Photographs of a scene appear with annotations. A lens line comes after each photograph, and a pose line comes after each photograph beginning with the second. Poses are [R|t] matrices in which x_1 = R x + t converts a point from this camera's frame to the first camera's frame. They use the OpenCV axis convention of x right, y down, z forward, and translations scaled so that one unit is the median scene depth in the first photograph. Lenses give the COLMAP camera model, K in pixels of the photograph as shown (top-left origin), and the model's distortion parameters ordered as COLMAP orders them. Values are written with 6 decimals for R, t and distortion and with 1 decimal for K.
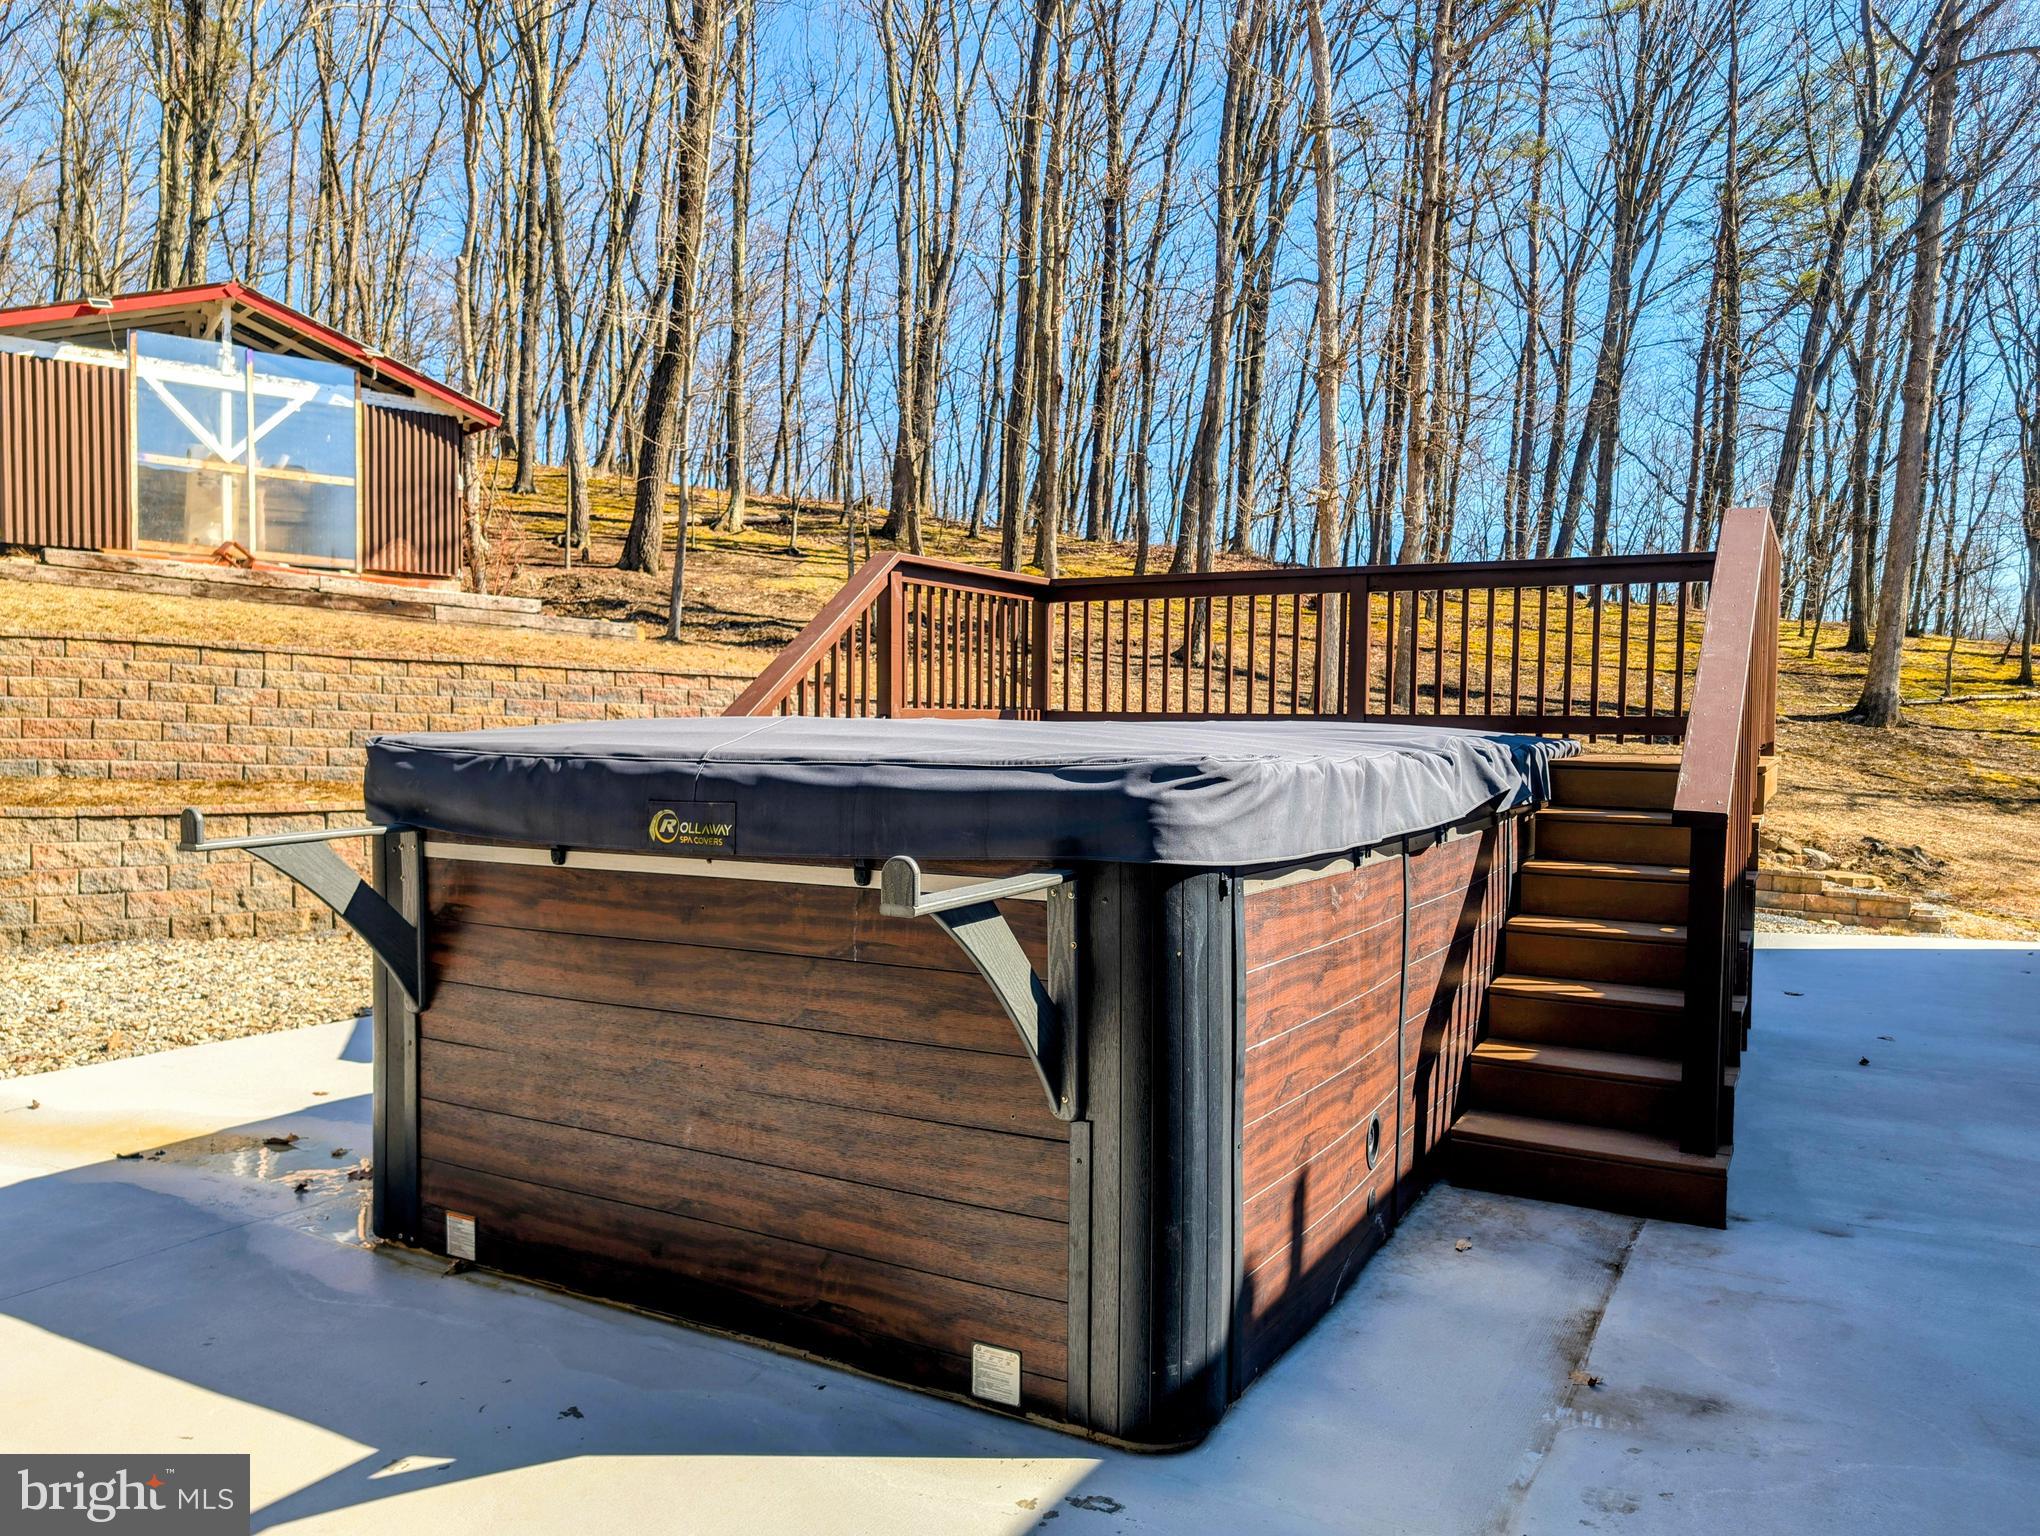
lens RADIAL K [[1503.9, 0, 1015.8], [0, 1503.9, 759.3], [0, 0, 1]] dist [0.005892, 0.006422]
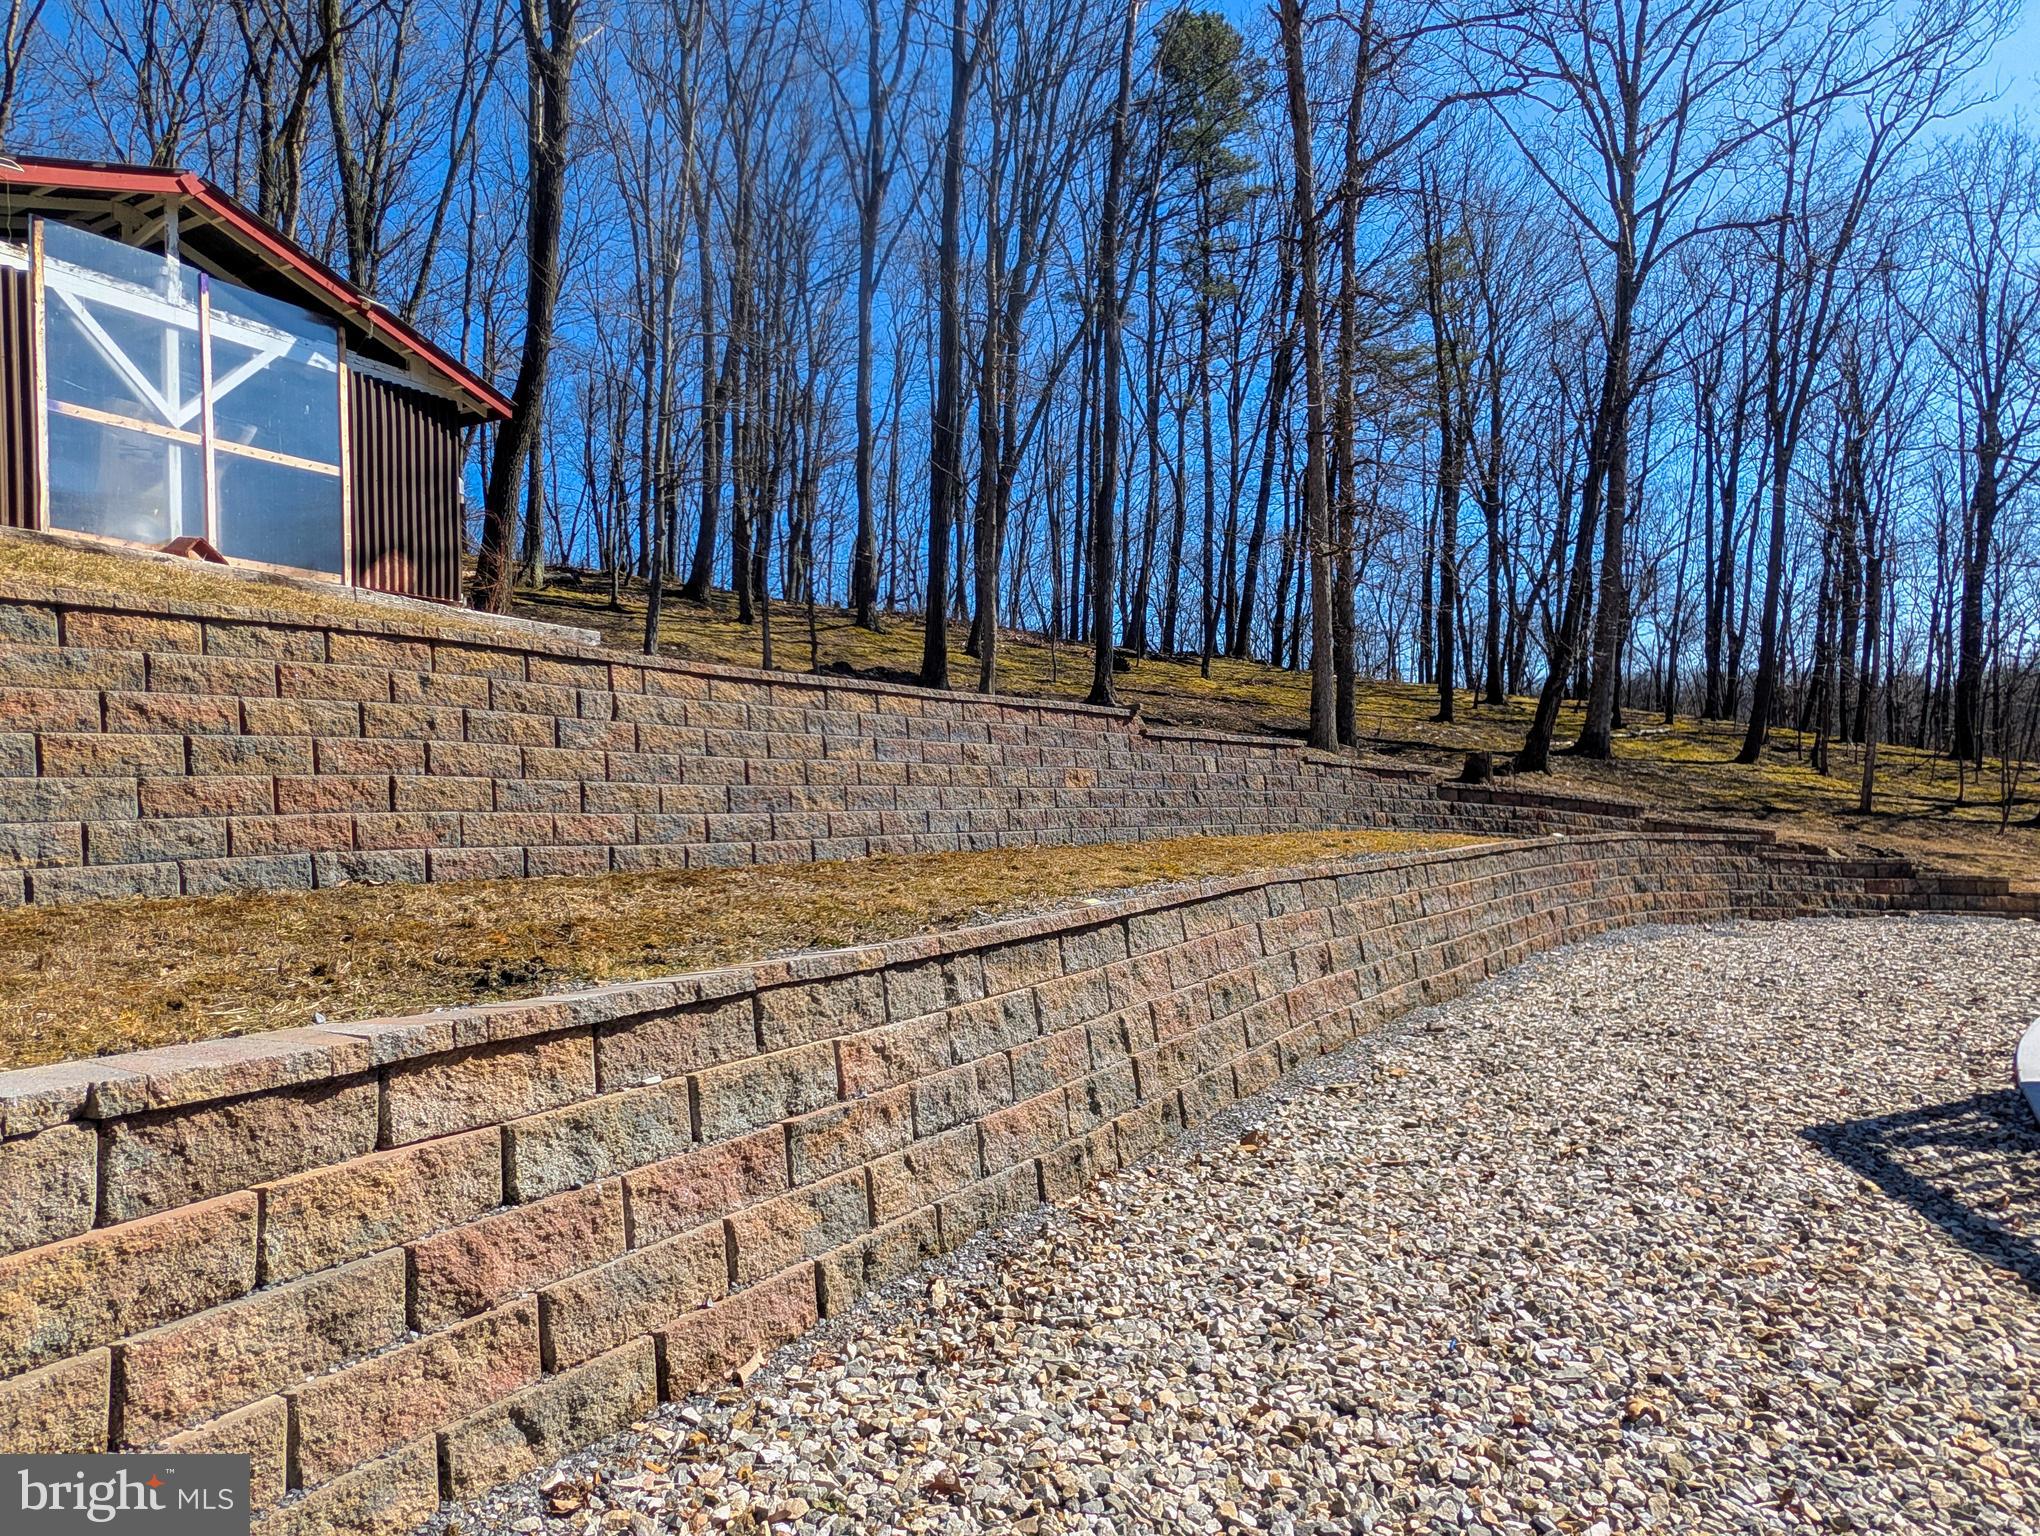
lens RADIAL K [[1217.0, 0, 1003.9], [0, 1217.0, 774.0], [0, 0, 1]] dist [-0.009696, 0.001948]
pose [[0.929972, -0.026516, 0.366674, -0.375022], [0.038320, 0.998954, -0.024949, -0.004914], [-0.365629, 0.037253, 0.930015, 0.335450]]
